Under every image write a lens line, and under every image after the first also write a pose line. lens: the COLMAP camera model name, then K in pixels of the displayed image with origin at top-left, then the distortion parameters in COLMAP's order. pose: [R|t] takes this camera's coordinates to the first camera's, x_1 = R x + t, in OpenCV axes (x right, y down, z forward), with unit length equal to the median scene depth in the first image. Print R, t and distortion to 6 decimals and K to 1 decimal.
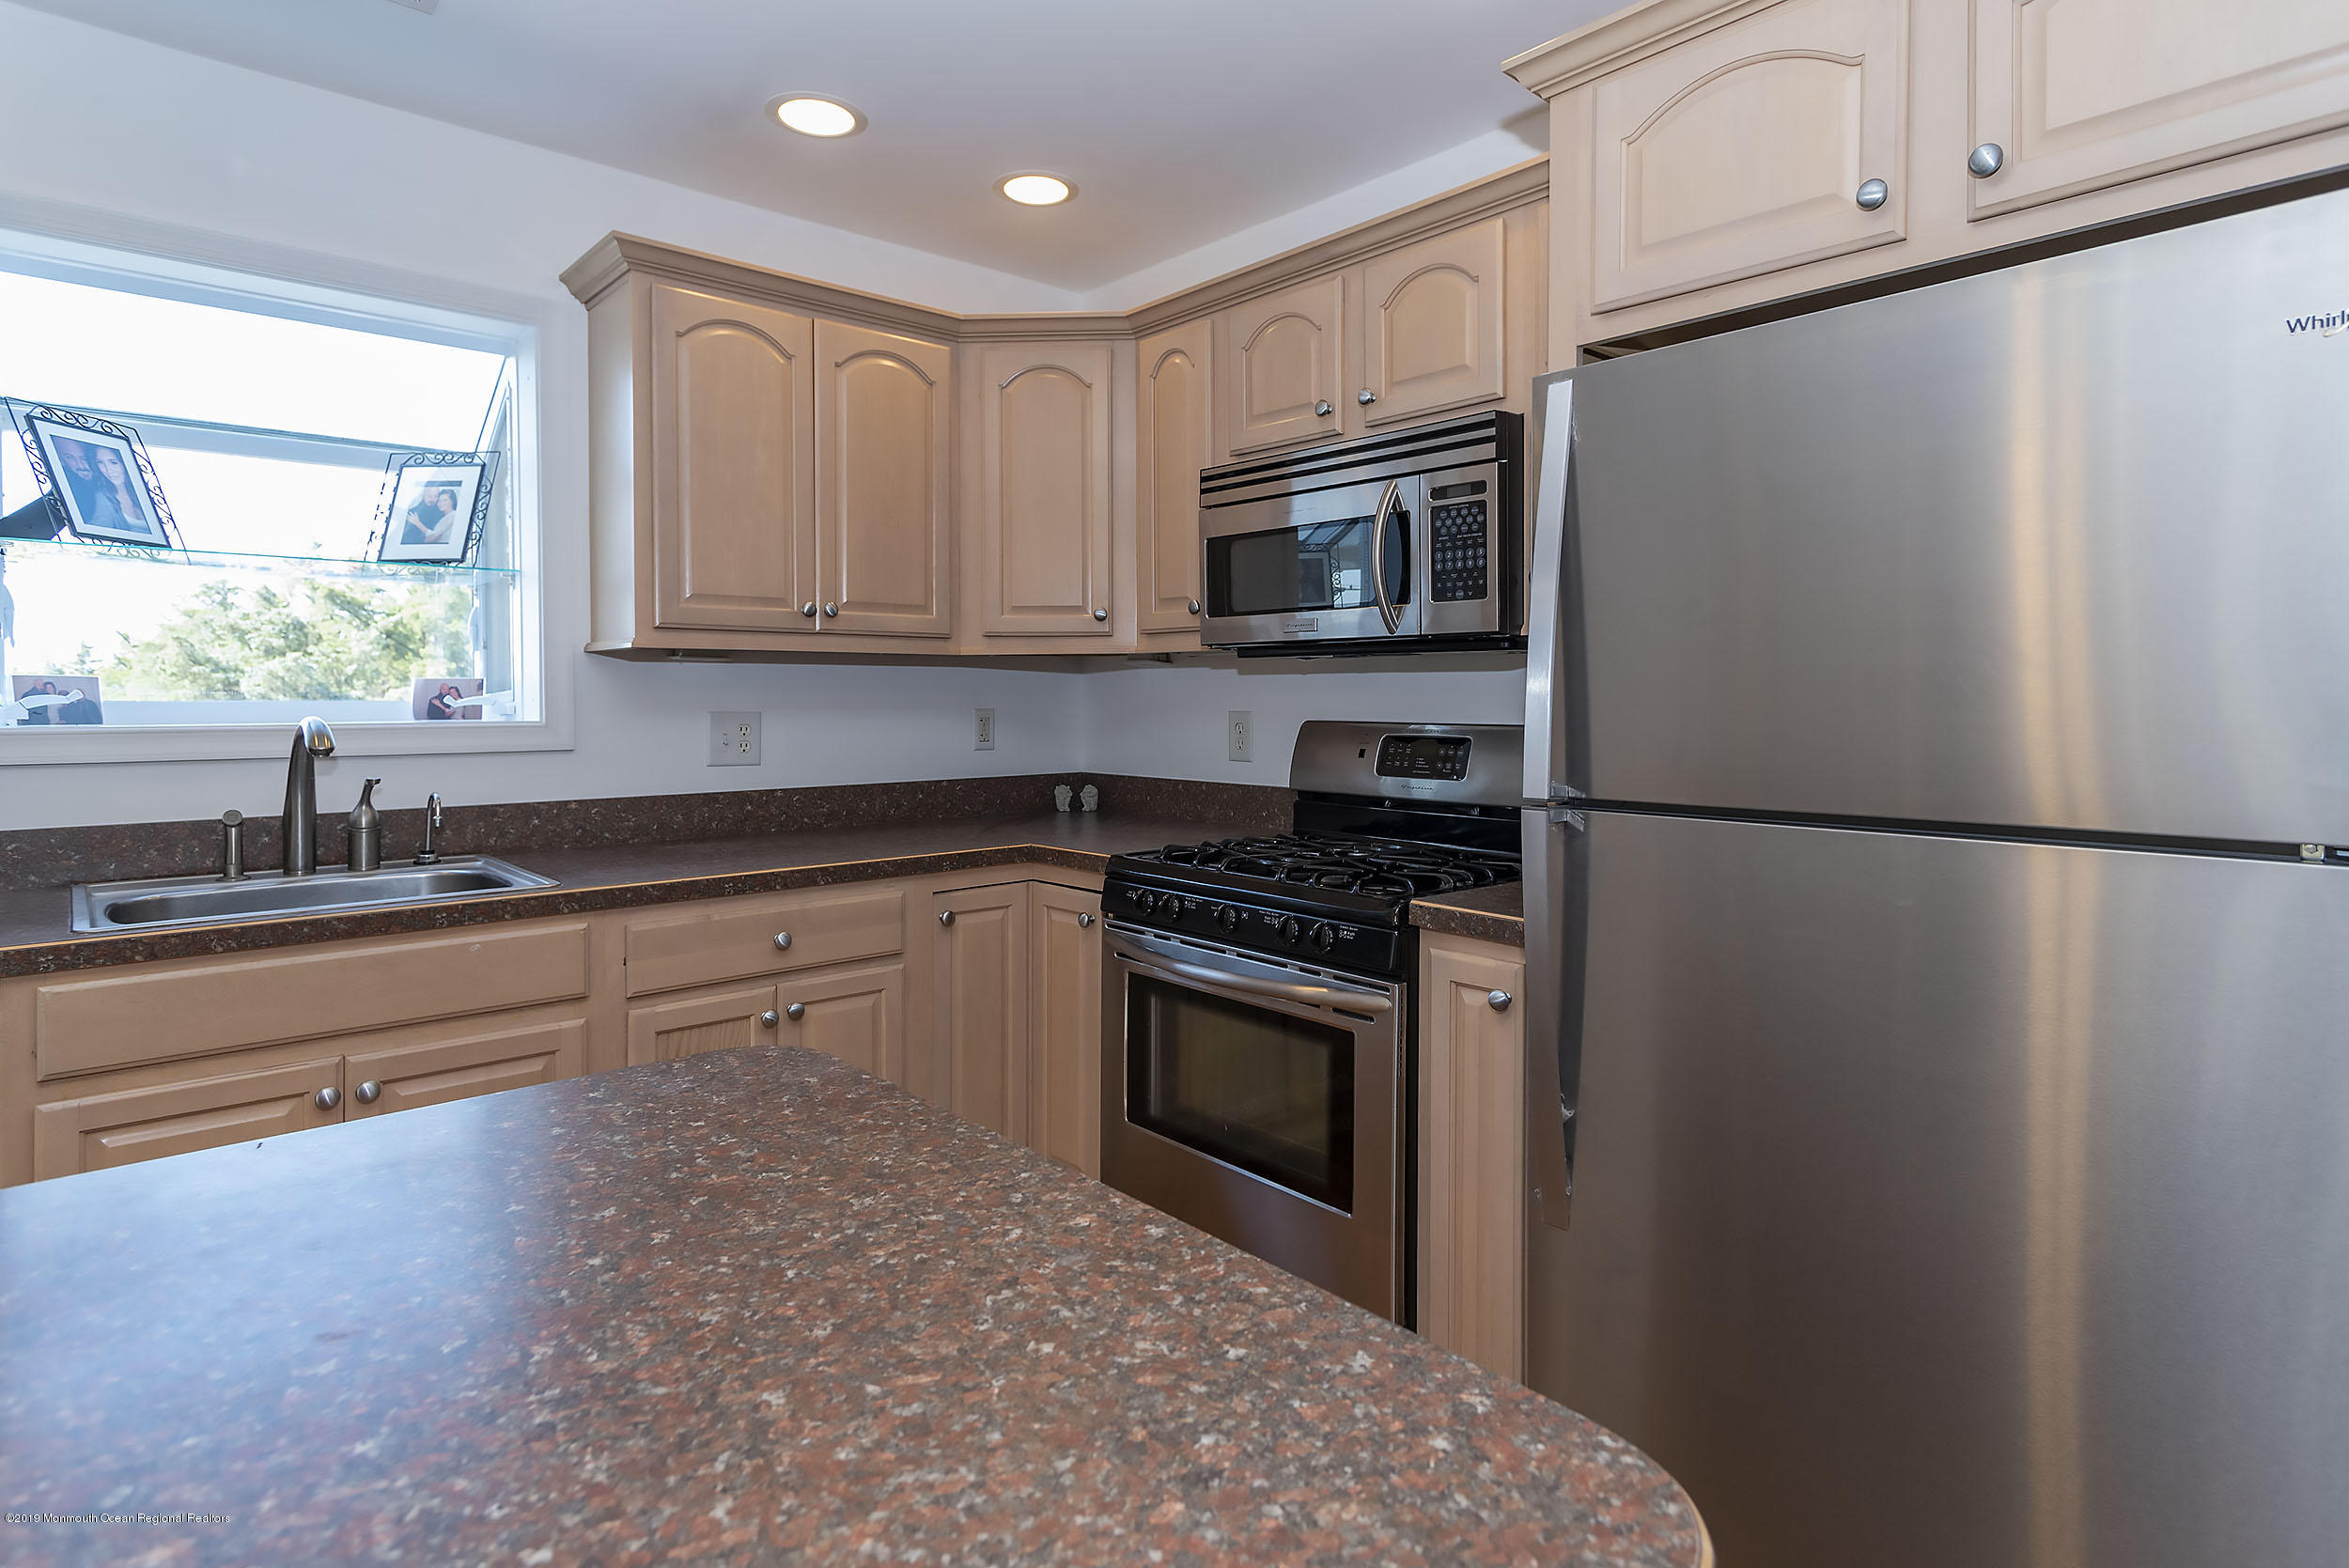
lens RADIAL K [[1203.6, 0, 1169.7], [0, 1203.6, 710.6], [0, 0, 1]] dist [-0.001529, 0.000472]
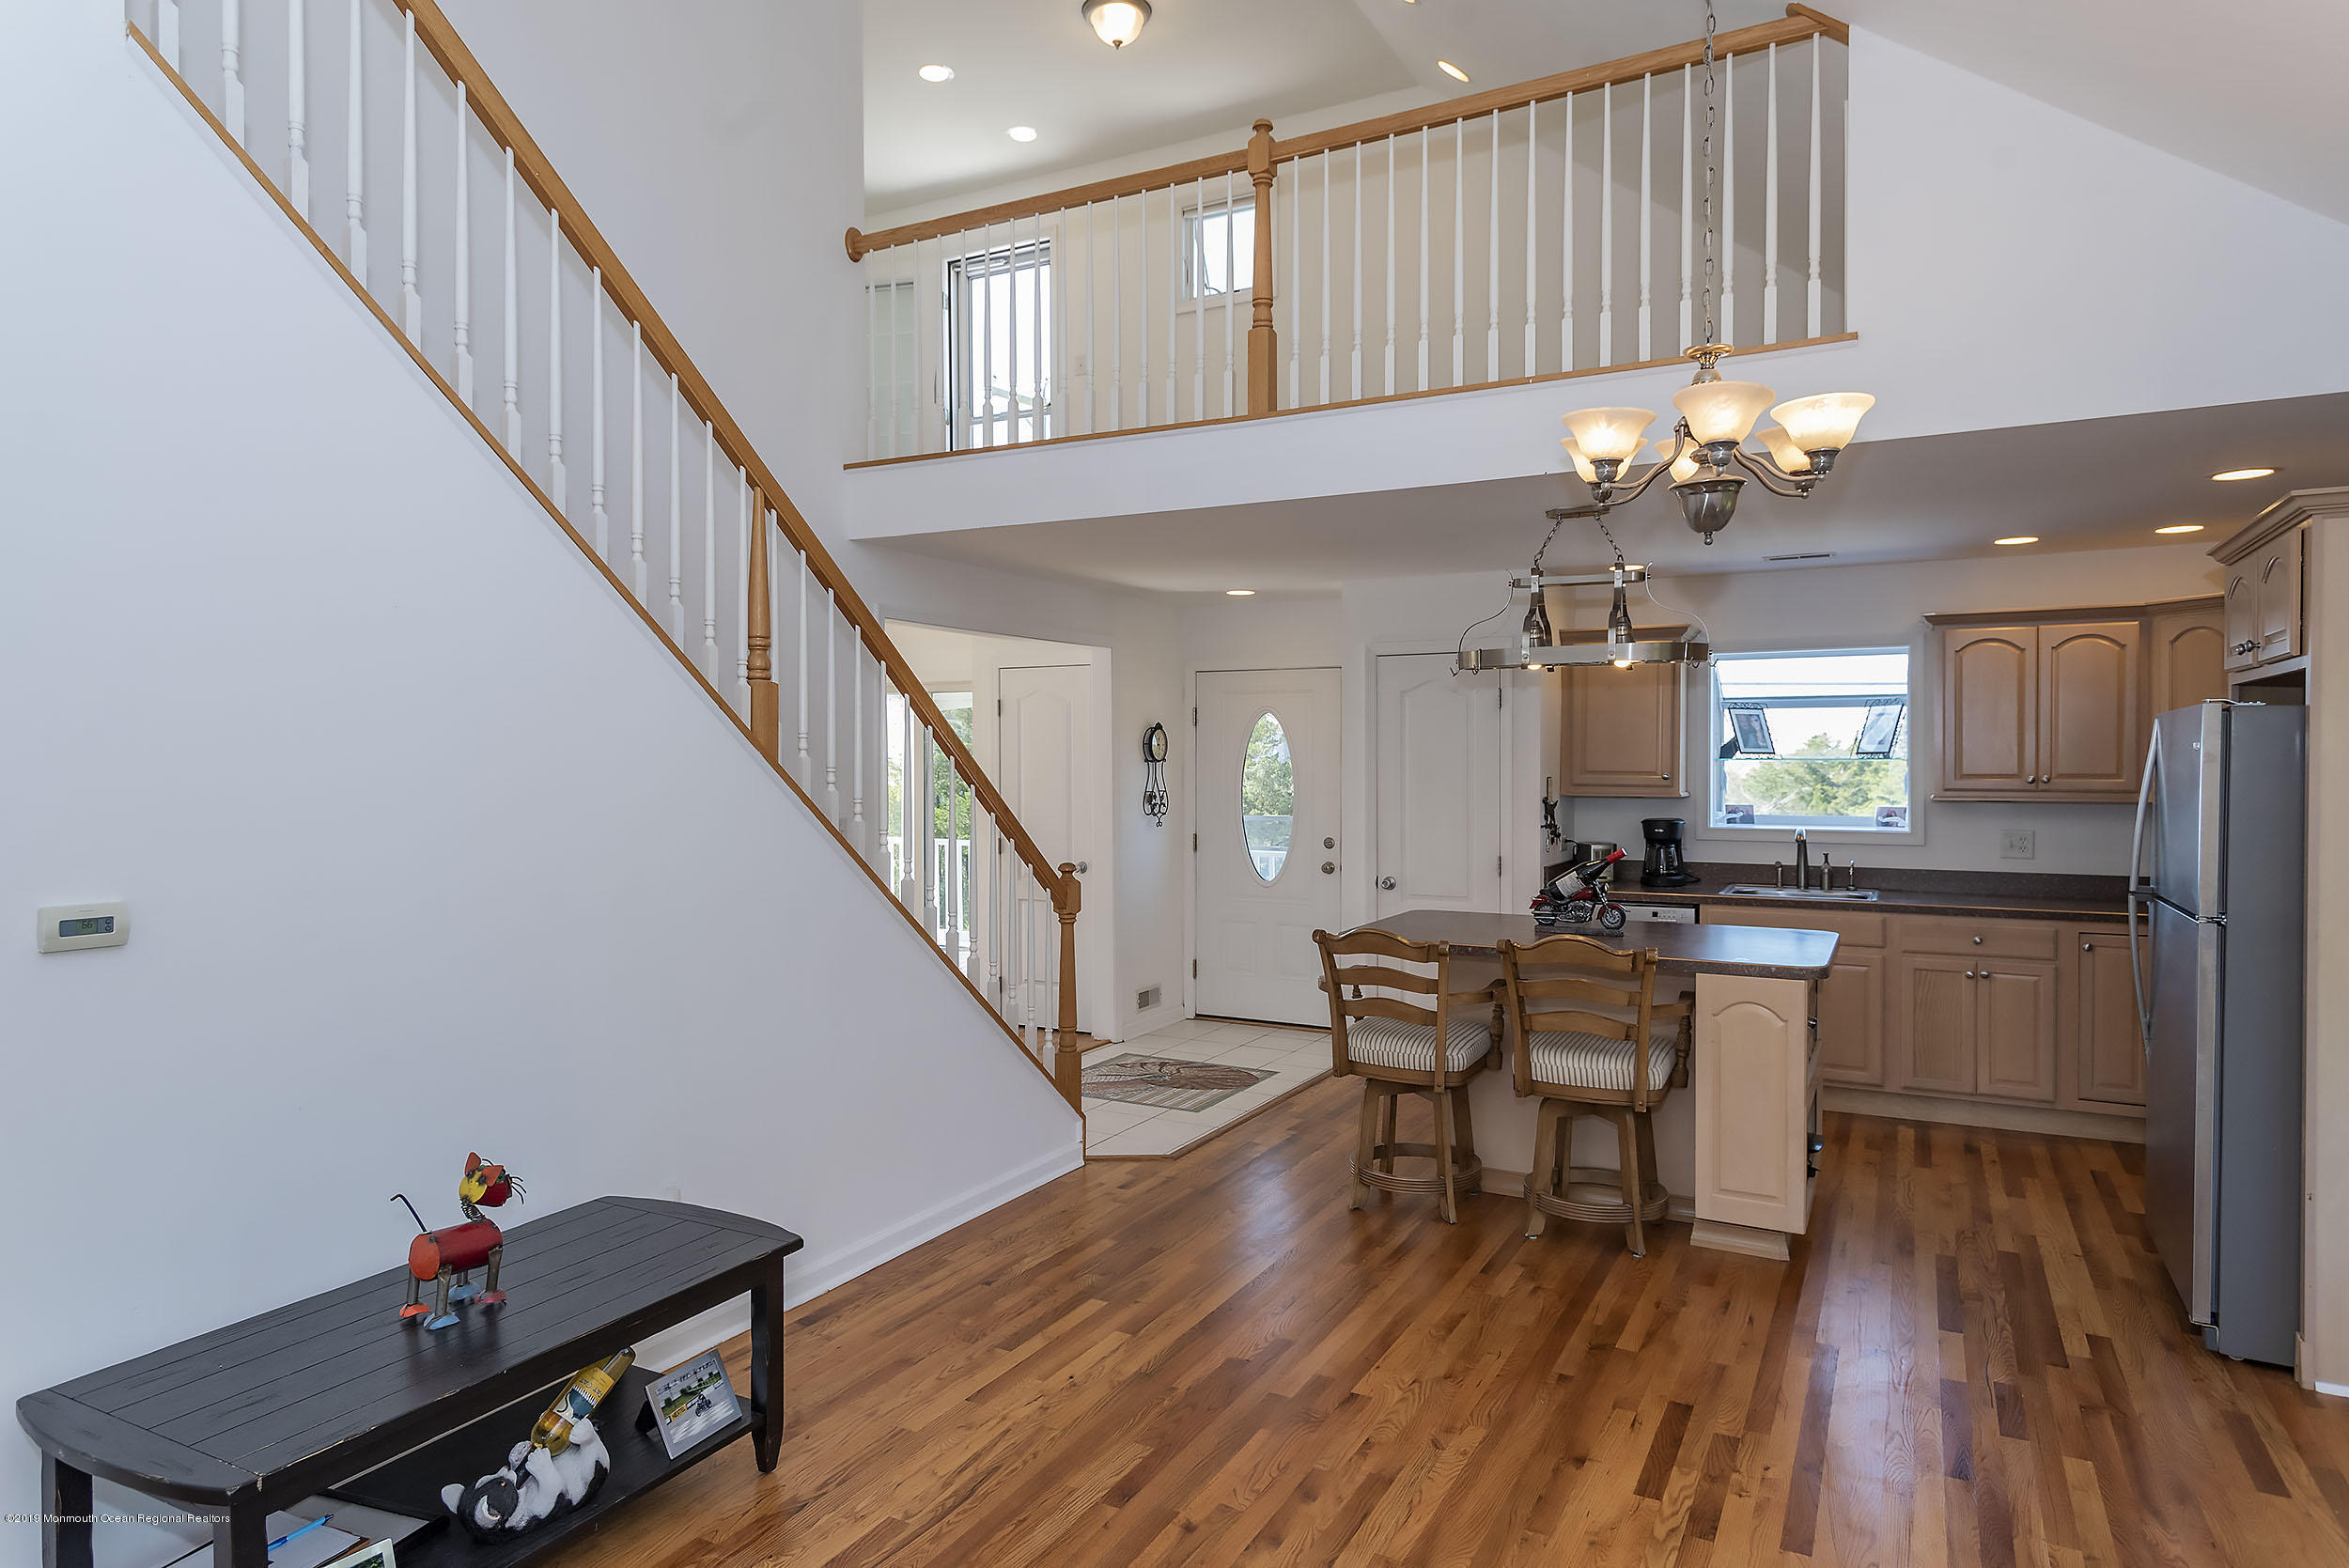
lens RADIAL K [[1360.3, 0, 1176.3], [0, 1360.3, 775.8], [0, 0, 1]] dist [0.001175, 0.000275]
pose [[0.343441, 0.010420, -0.939117, 1.363096], [-0.011727, 0.999908, 0.006806, -0.095164], [0.939101, 0.008676, 0.343531, -1.103600]]
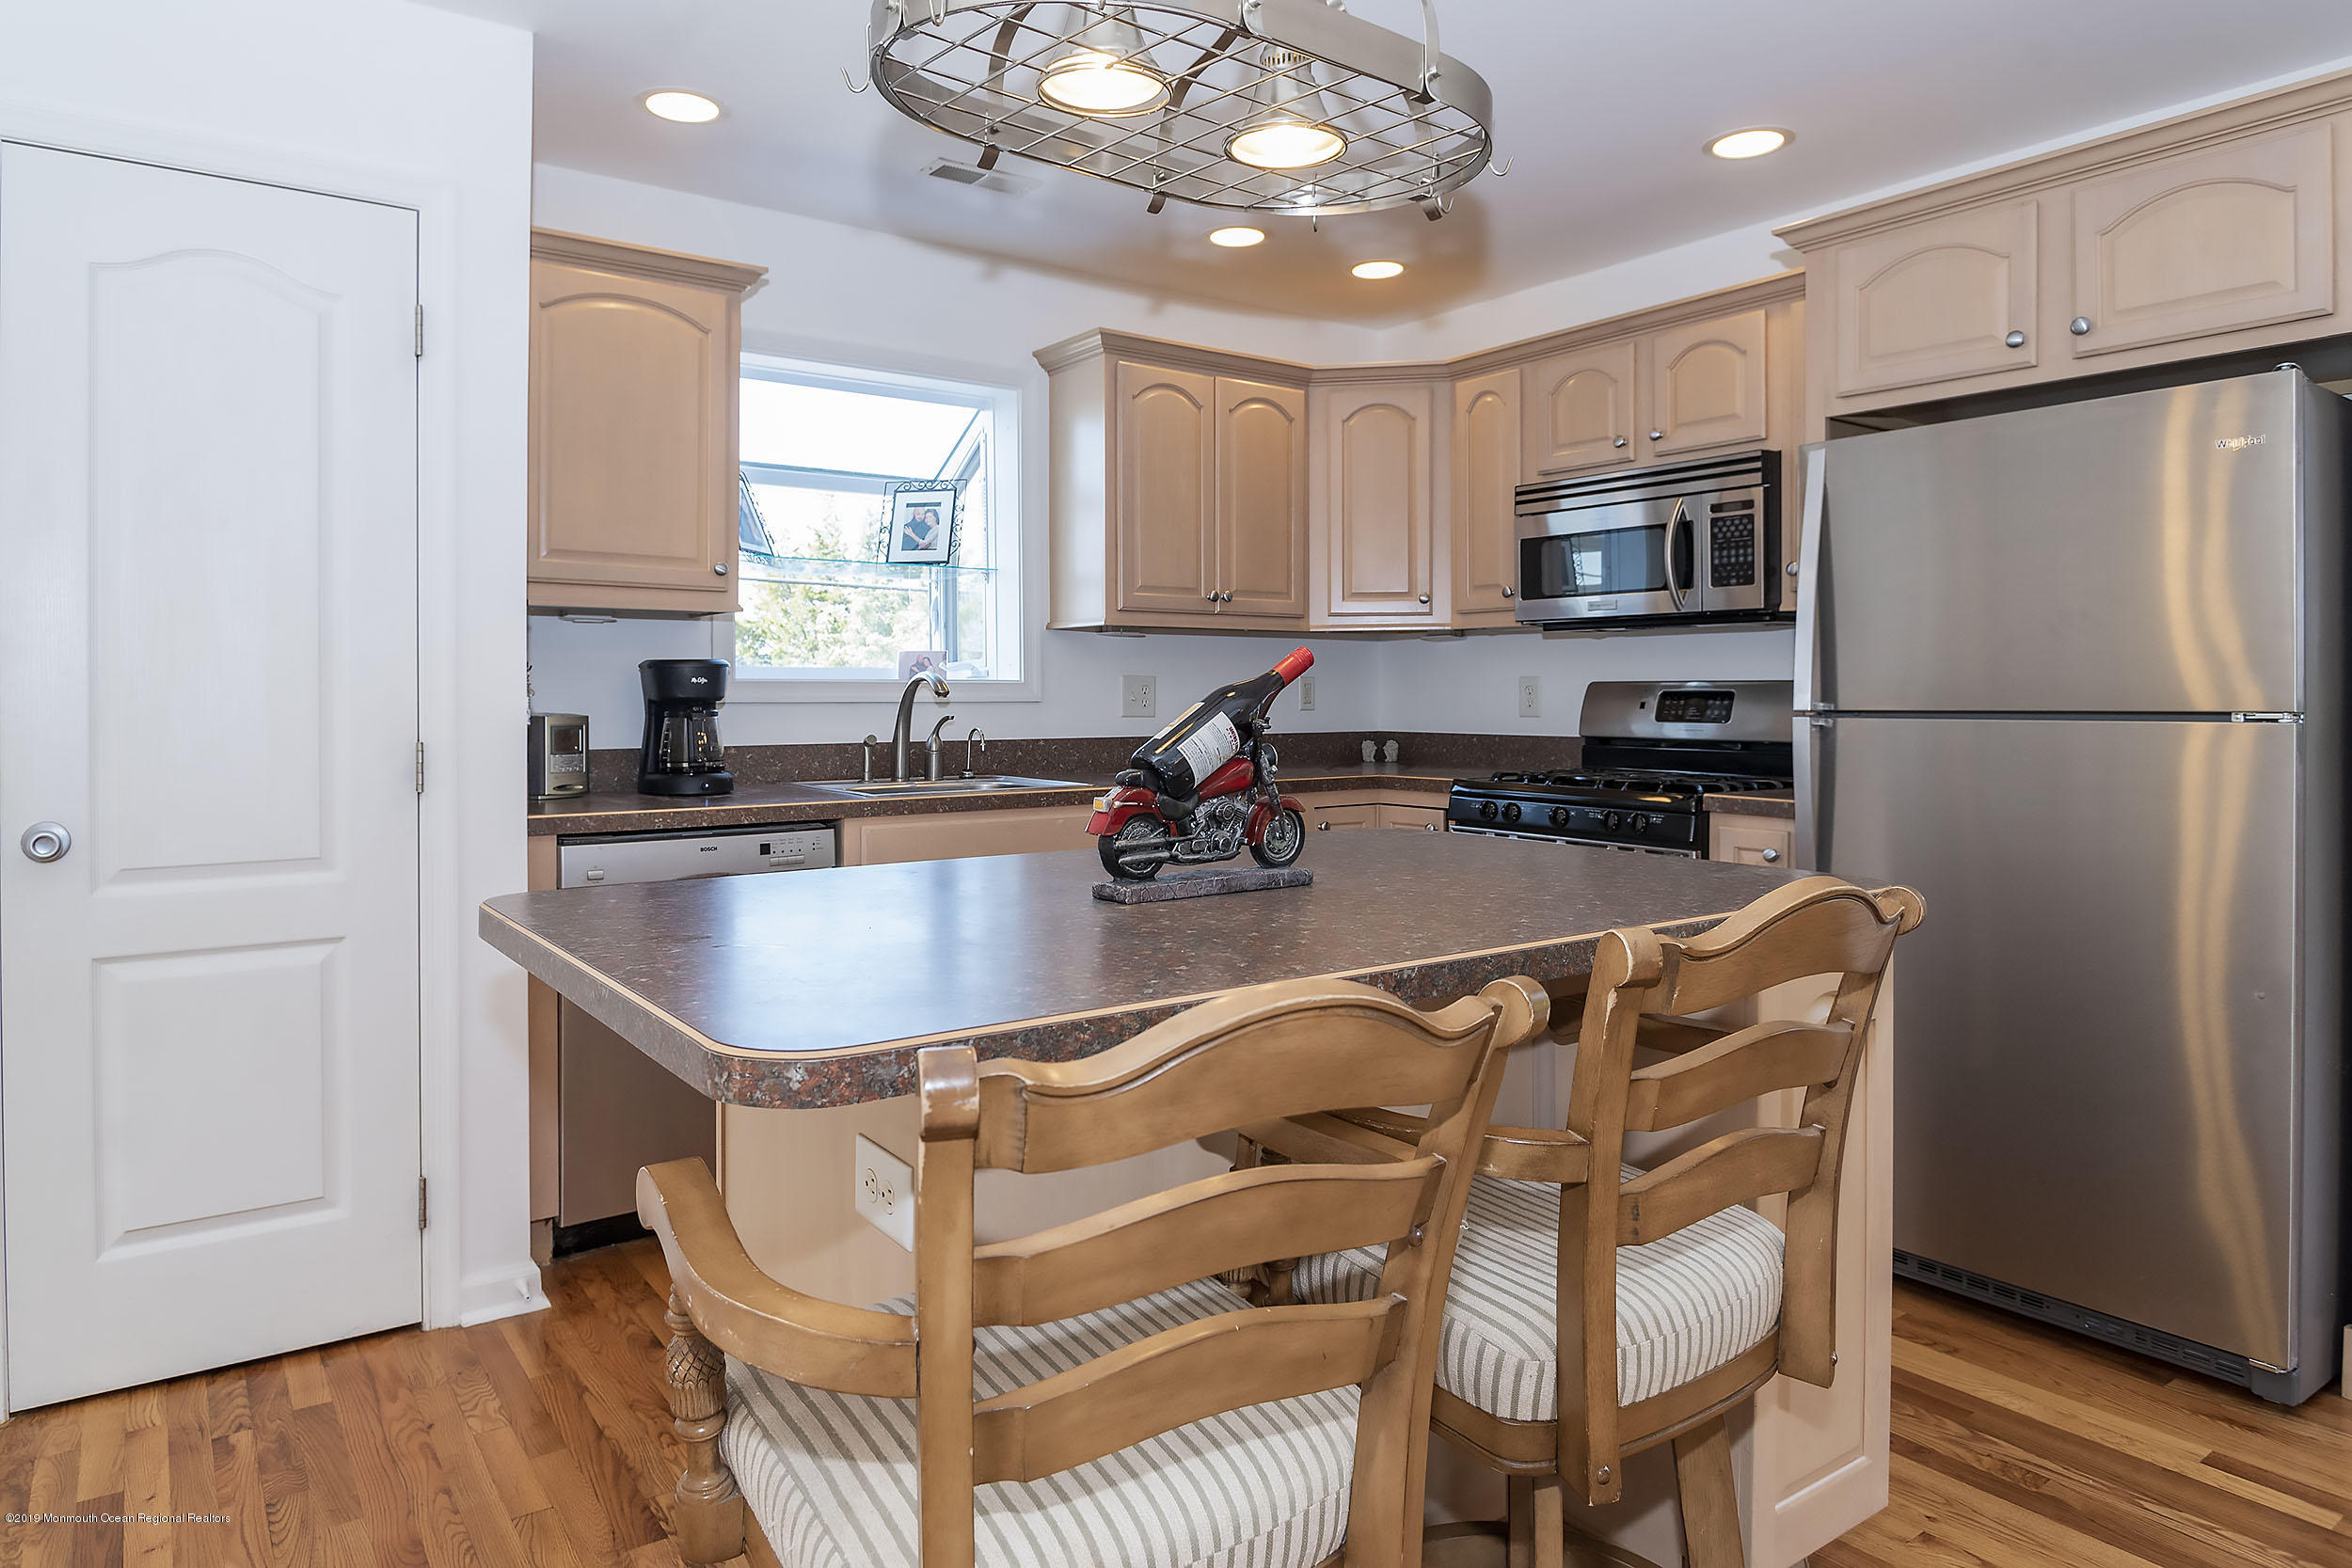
lens RADIAL K [[1426.2, 0, 1123.6], [0, 1426.2, 699.2], [0, 0, 1]] dist [-0.001872, -0.003973]
pose [[0.993350, -0.000520, -0.115130, -0.230766], [-0.000581, 0.999954, -0.009533, 0.047330], [0.115130, 0.009536, 0.993305, -0.611346]]
